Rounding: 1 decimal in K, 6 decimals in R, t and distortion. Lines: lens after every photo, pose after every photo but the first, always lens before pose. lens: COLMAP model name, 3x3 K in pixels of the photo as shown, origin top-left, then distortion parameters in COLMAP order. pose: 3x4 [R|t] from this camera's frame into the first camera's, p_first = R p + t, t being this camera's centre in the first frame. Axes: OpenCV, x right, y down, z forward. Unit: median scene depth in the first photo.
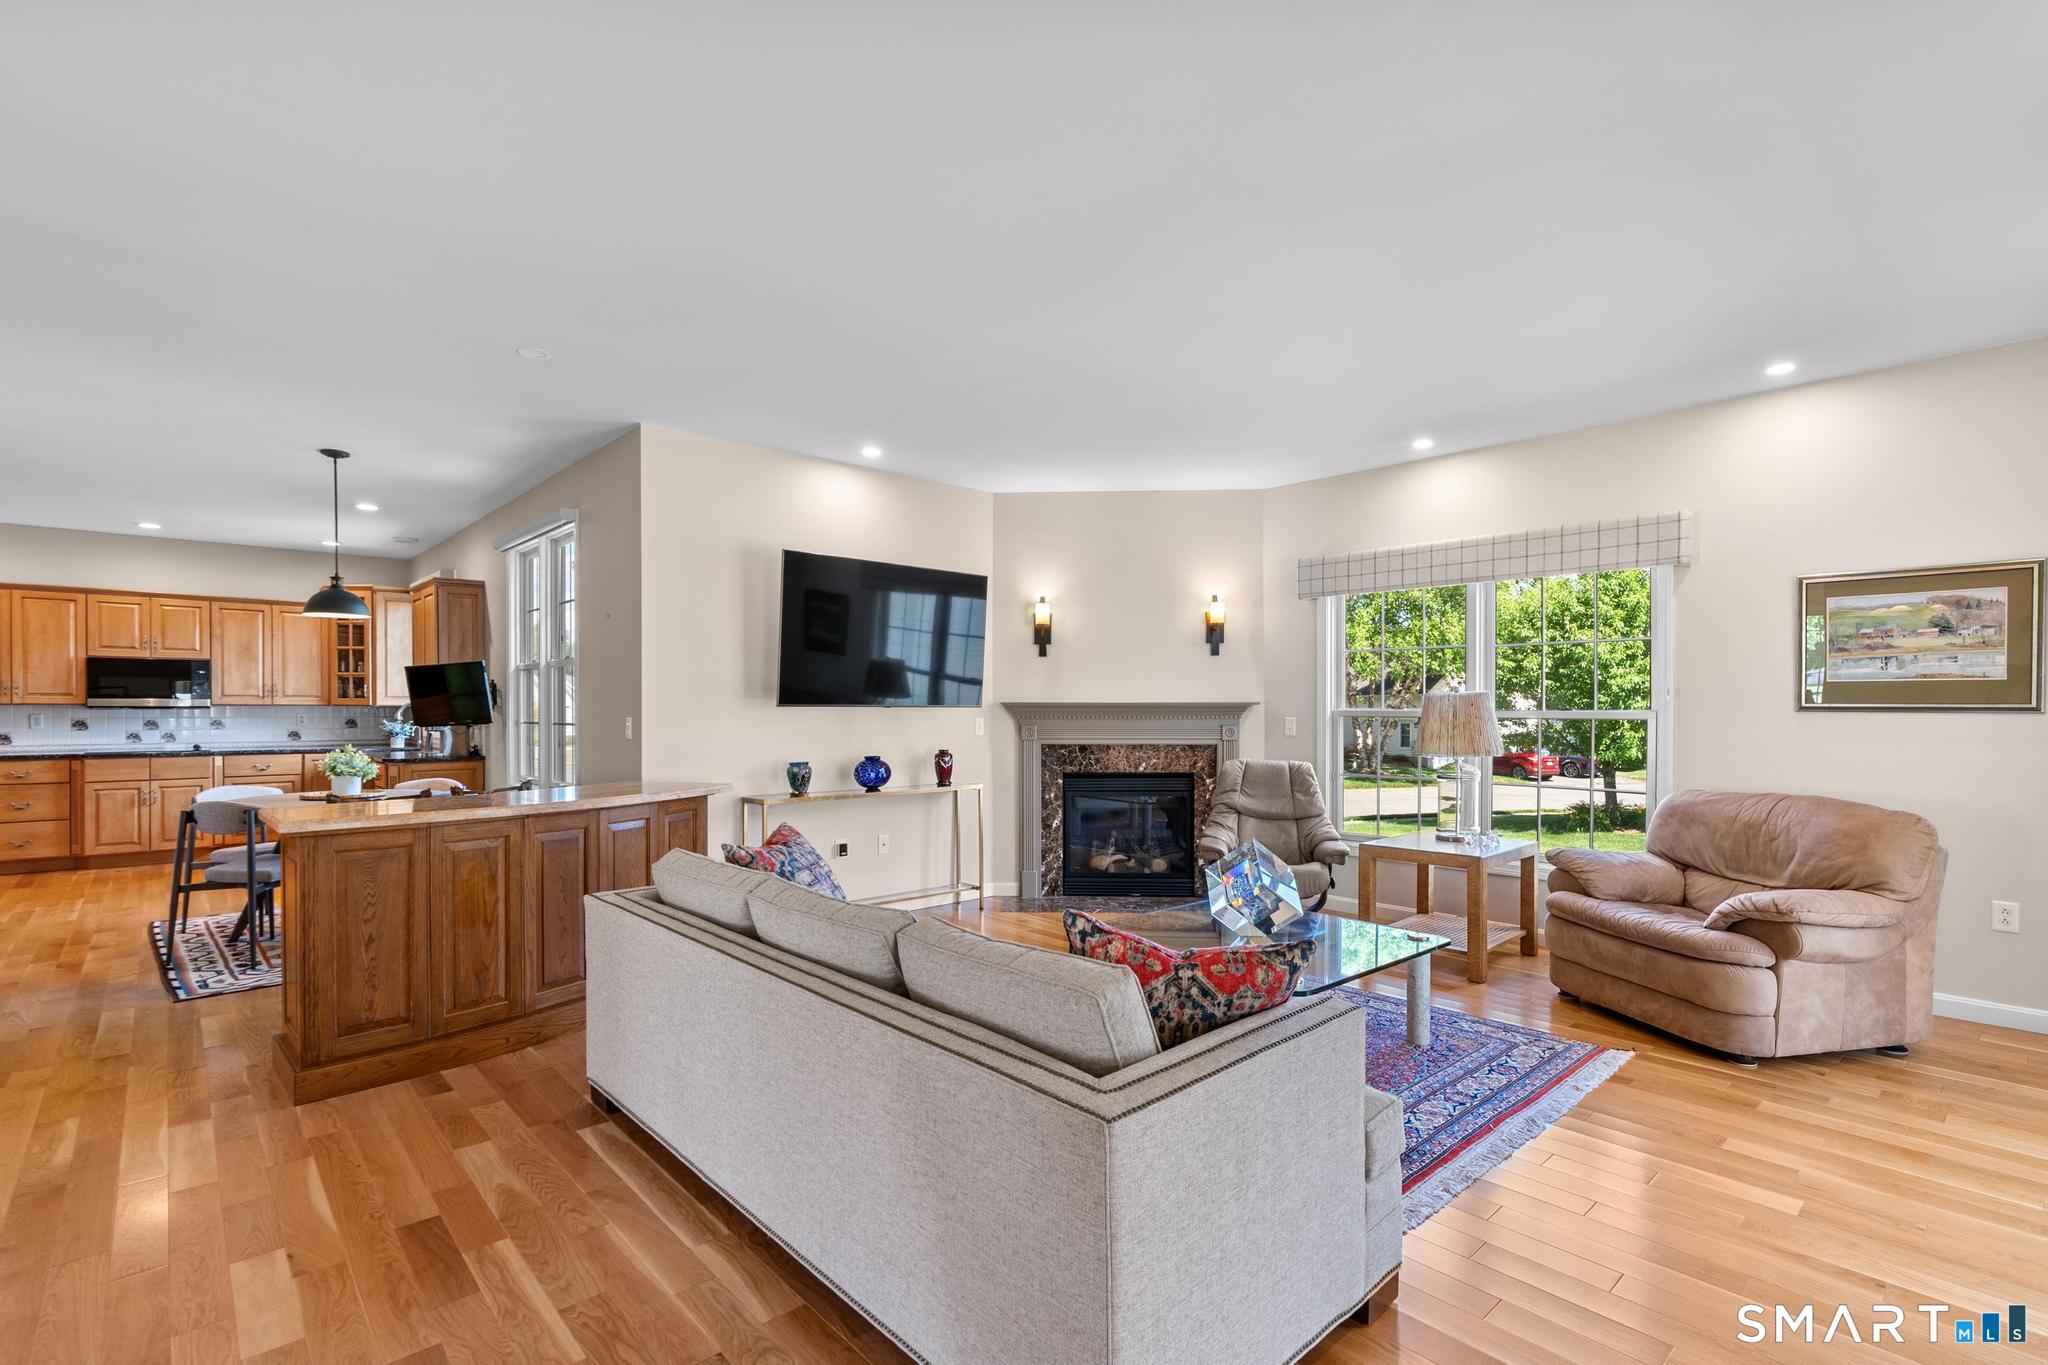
lens RADIAL K [[941.9, 0, 1021.5], [0, 941.9, 716.5], [0, 0, 1]] dist [-0.000692, -0.000130]
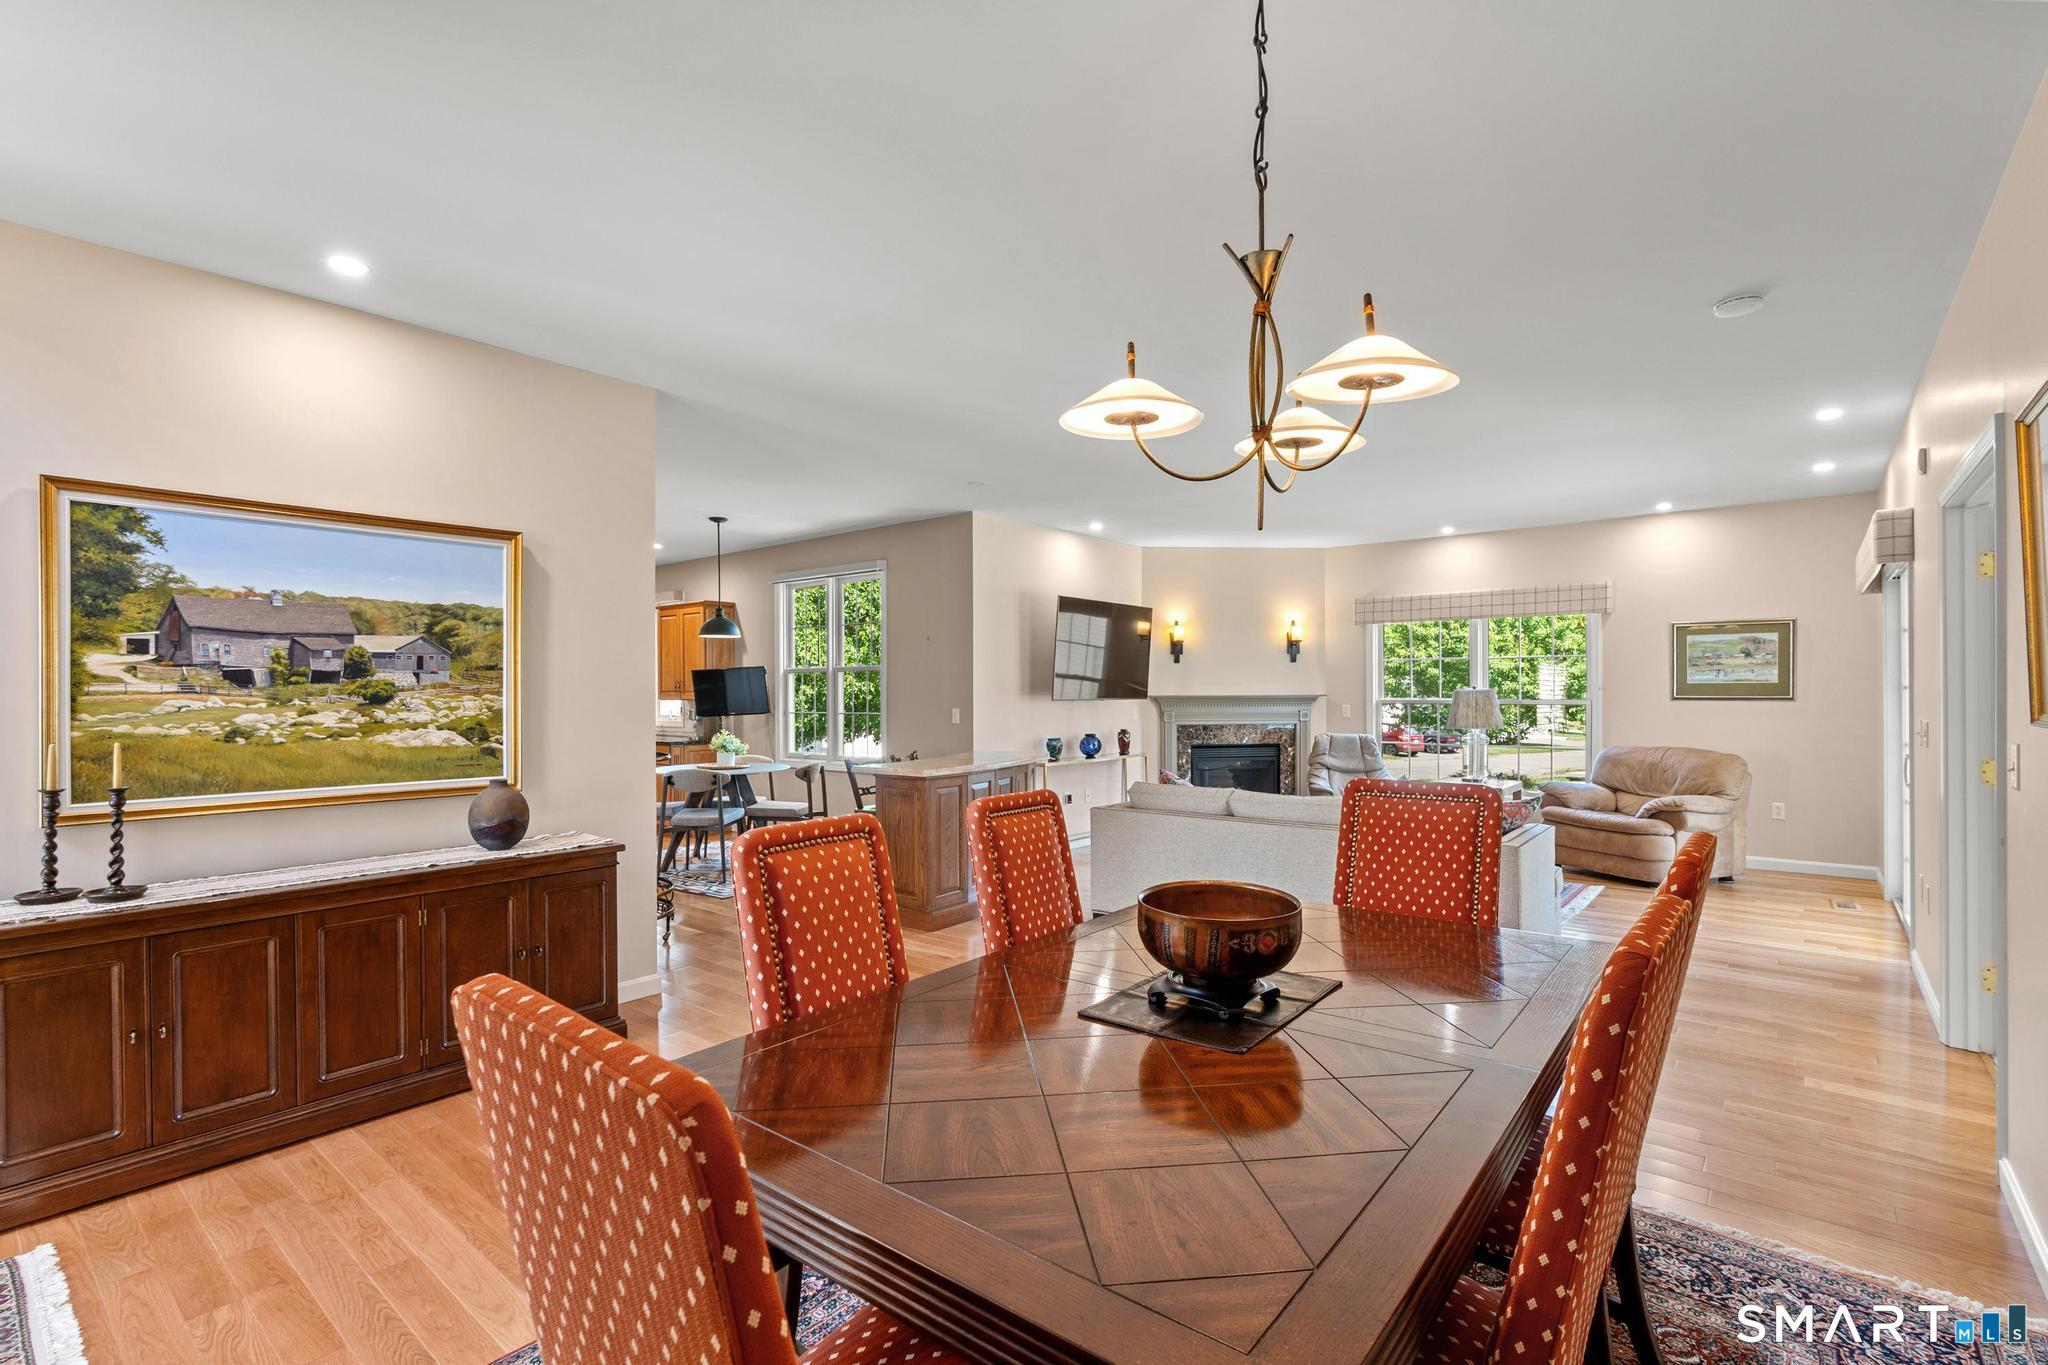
lens RADIAL K [[937.1, 0, 1028.7], [0, 937.1, 700.9], [0, 0, 1]] dist [-0.002394, 0.000083]
pose [[0.990108, -0.006218, 0.140168, -0.505076], [0.006457, 0.999978, -0.001251, -0.008200], [-0.140158, 0.002143, 0.990127, -0.463561]]
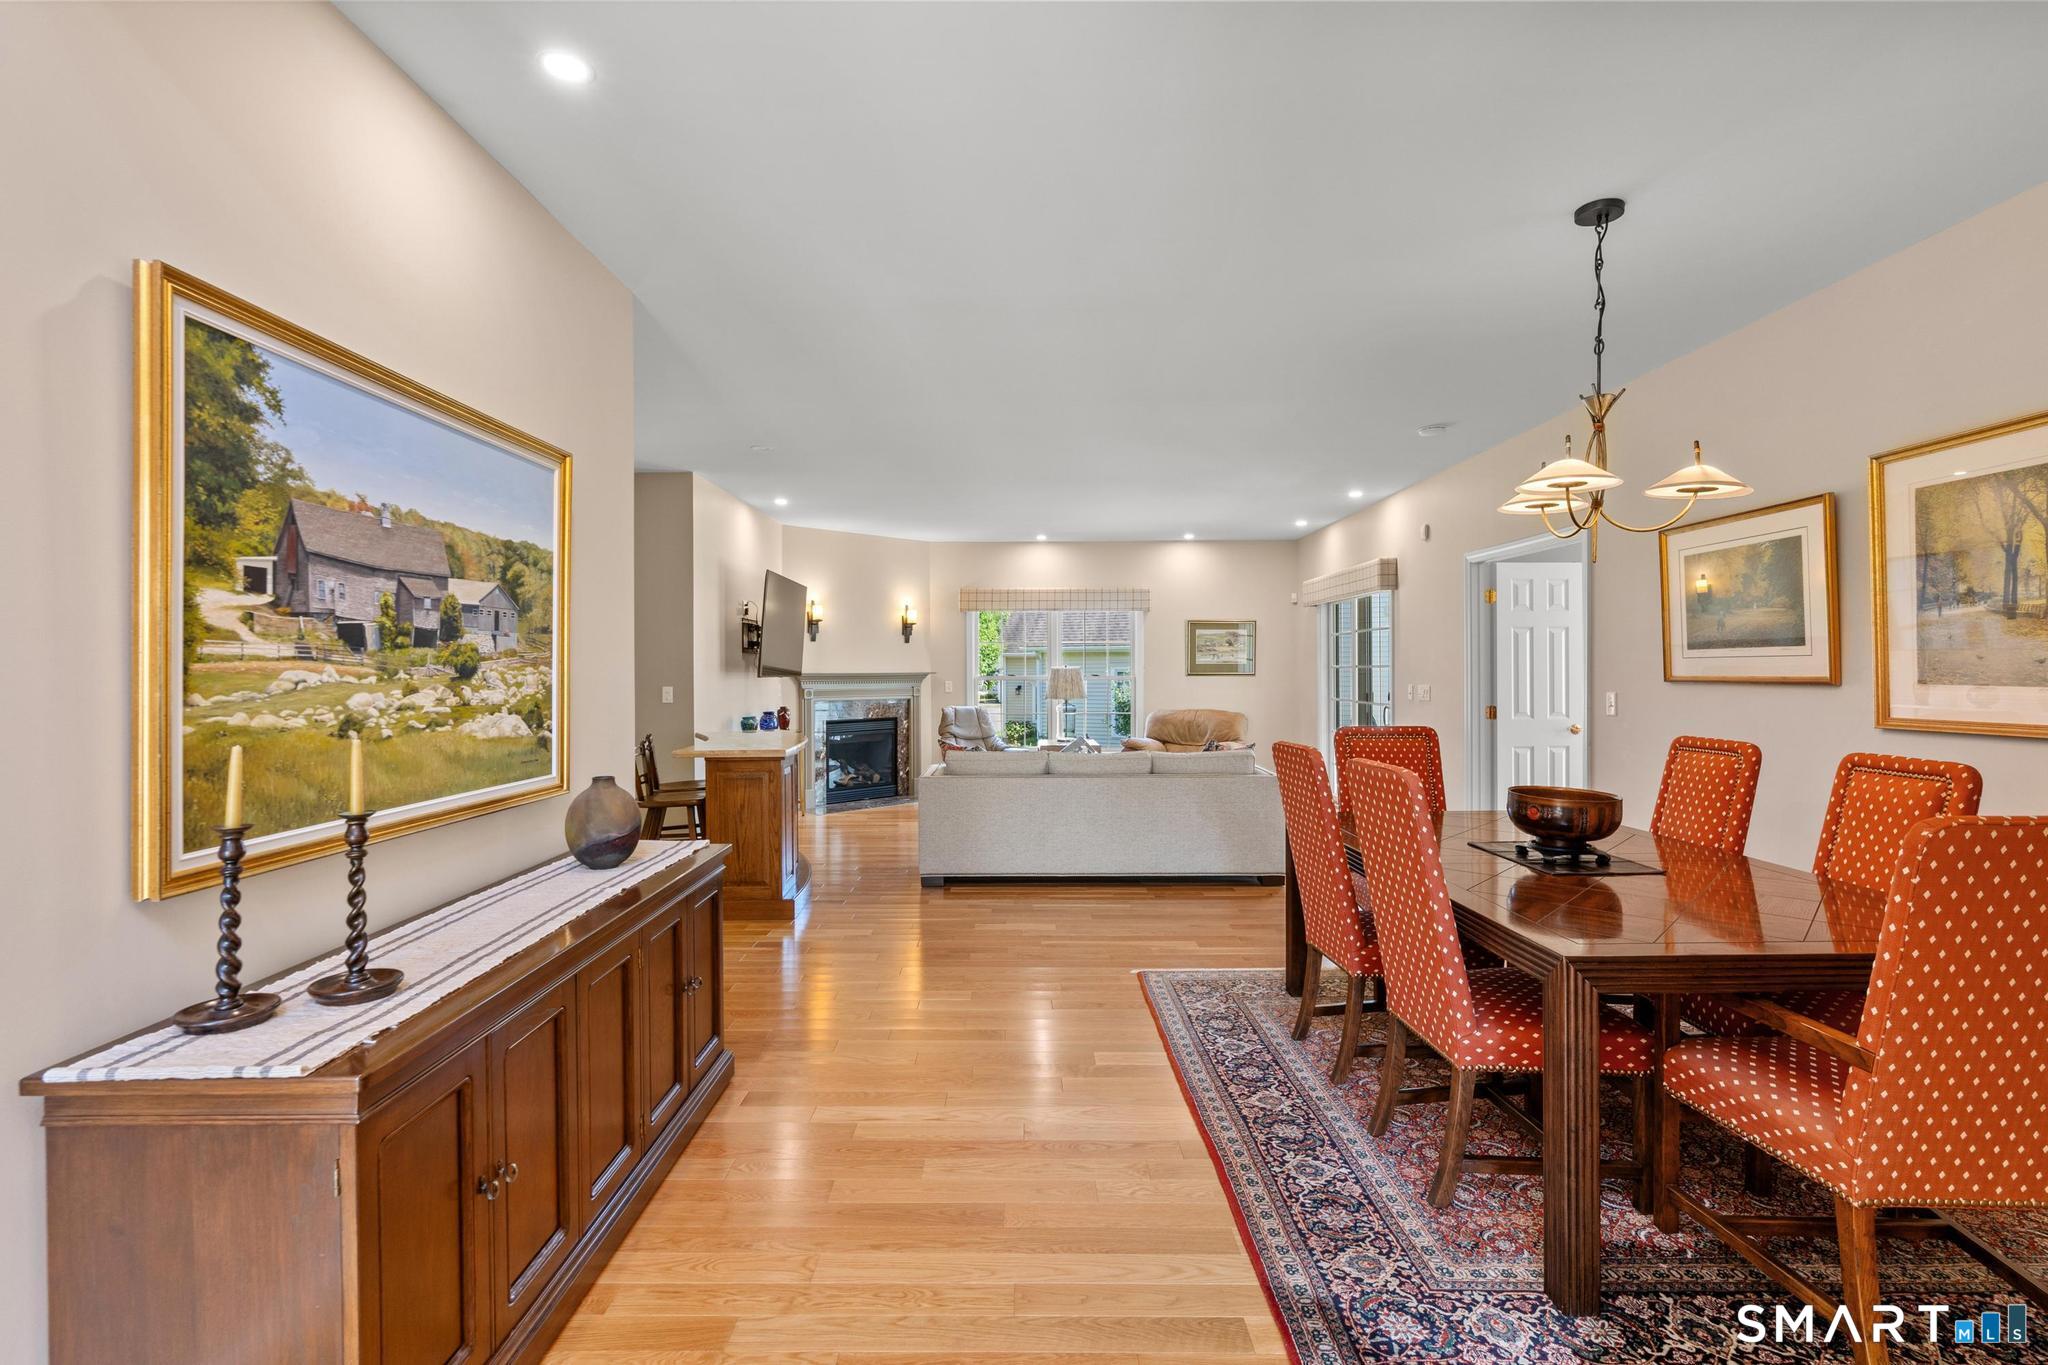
lens RADIAL K [[918.9, 0, 1024.0], [0, 918.9, 682.5], [0, 0, 1]] dist [-0.000492, -0.000021]
pose [[0.680033, -0.012805, 0.733070, -1.013943], [0.011640, 0.999910, 0.006669, -0.007522], [-0.733089, 0.003998, 0.680121, -0.254250]]
